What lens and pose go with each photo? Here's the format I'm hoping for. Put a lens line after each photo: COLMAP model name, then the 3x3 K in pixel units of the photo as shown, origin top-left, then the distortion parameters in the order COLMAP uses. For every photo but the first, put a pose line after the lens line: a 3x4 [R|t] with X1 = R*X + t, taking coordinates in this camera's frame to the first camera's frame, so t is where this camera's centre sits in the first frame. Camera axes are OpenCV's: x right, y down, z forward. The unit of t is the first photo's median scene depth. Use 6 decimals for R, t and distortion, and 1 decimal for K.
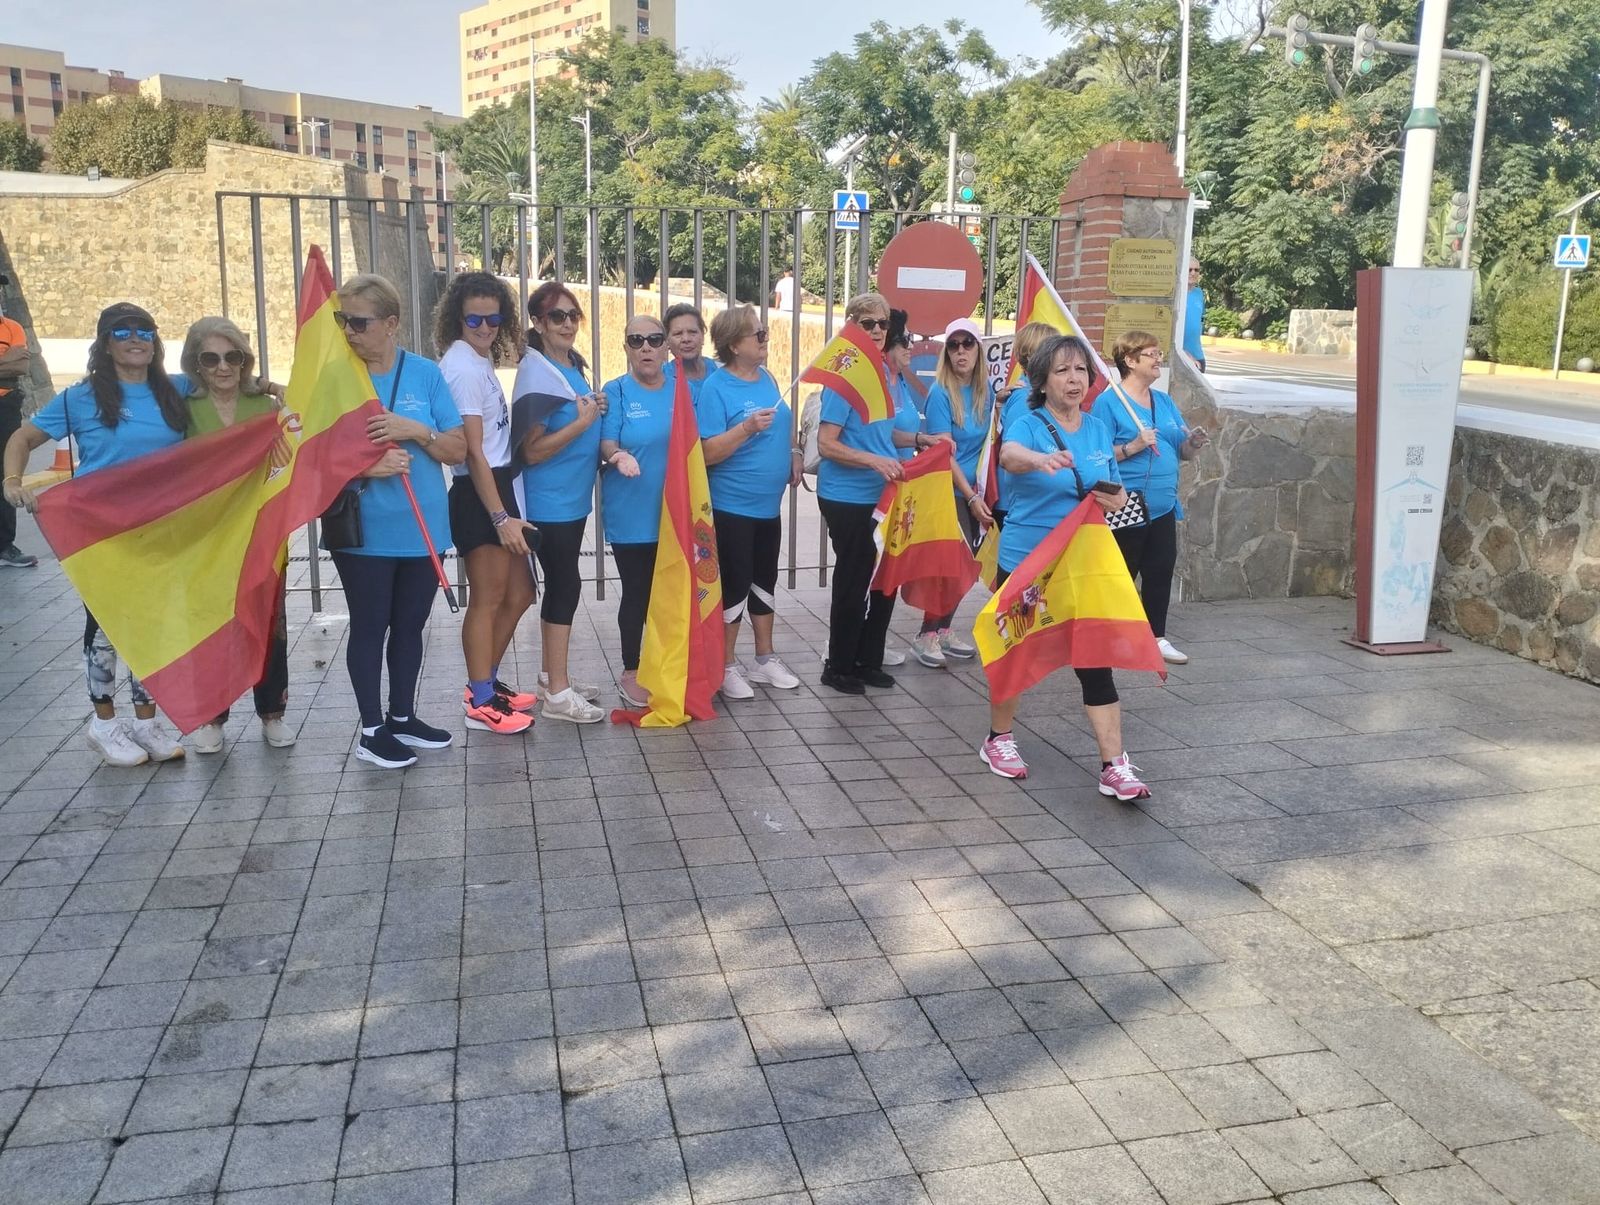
lens RADIAL K [[1258.3, 0, 779.6], [0, 1258.3, 619.0], [0, 0, 1]] dist [-0.007254, -0.004316]
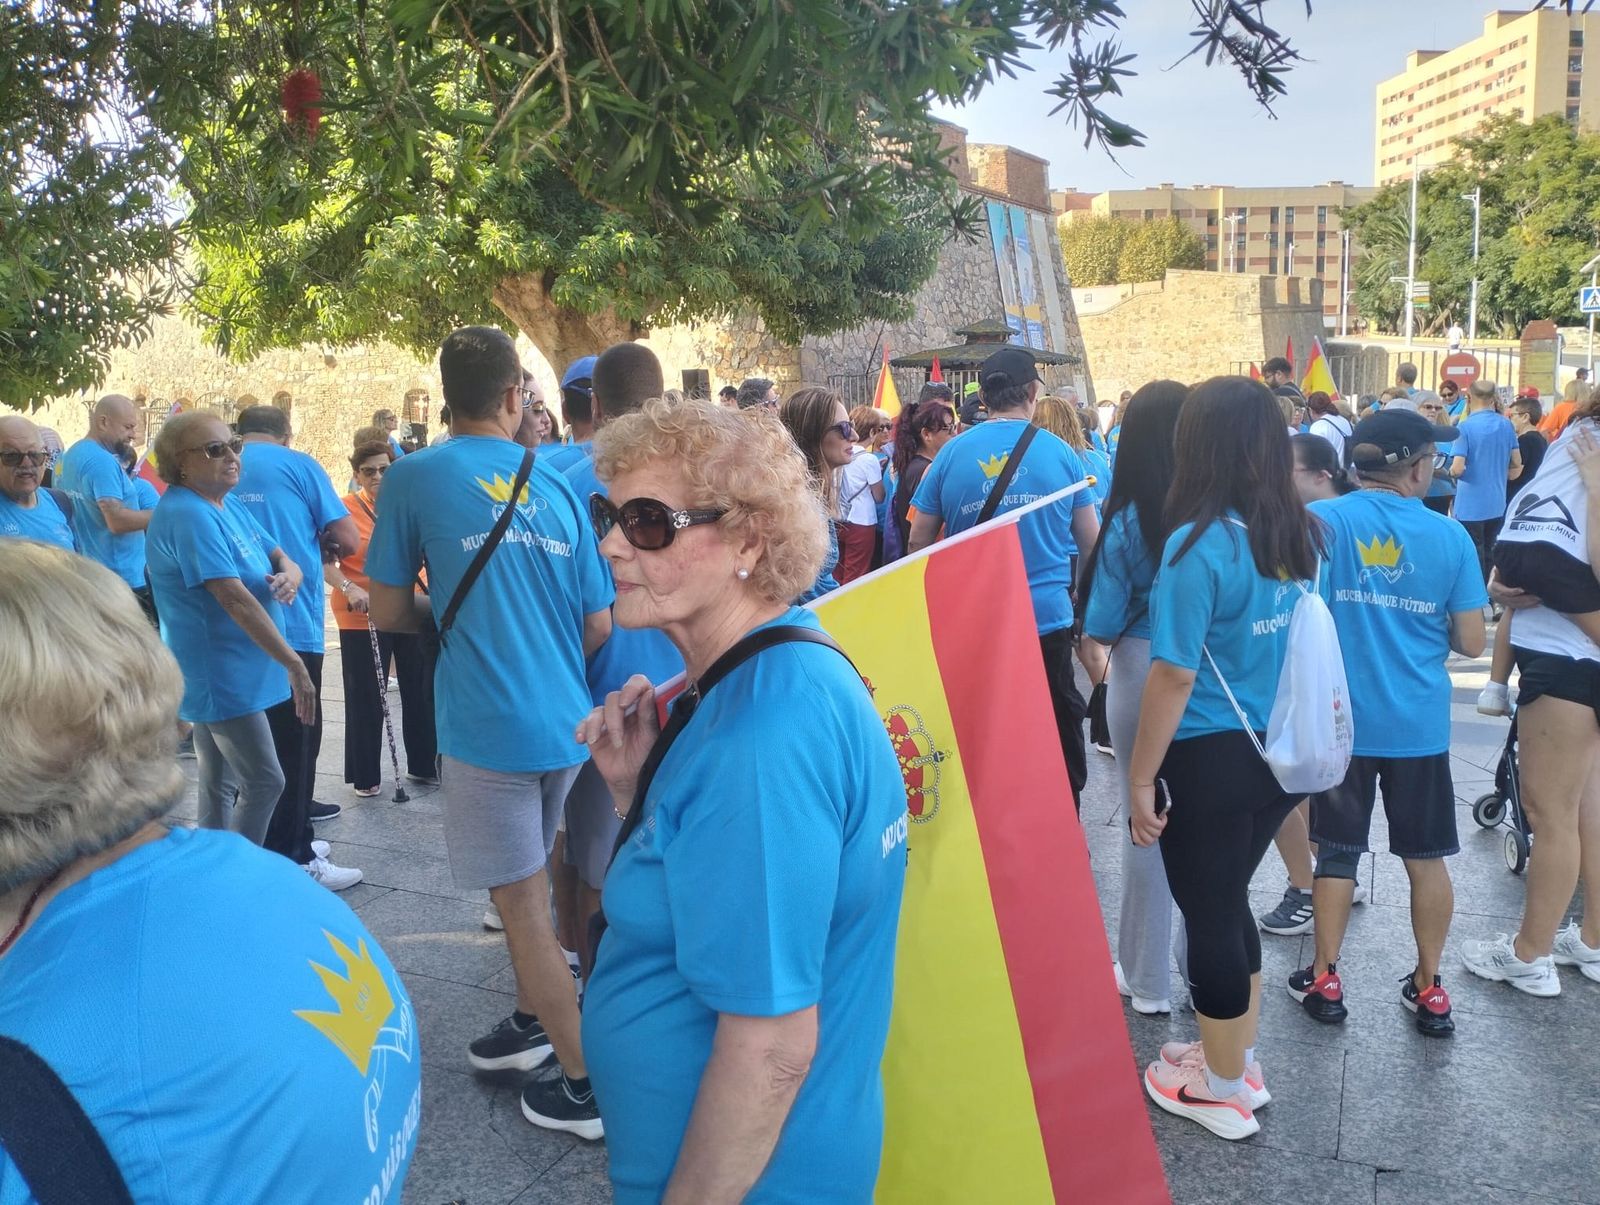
lens RADIAL K [[1314.1, 0, 782.4], [0, 1314.1, 599.0], [0, 0, 1]] dist [-0.002335, -0.014156]
pose [[0.788457, 0.039727, -0.613806, 0.092940], [-0.080943, 0.995935, -0.039515, 0.062856], [0.609741, 0.080840, 0.788468, -0.286869]]
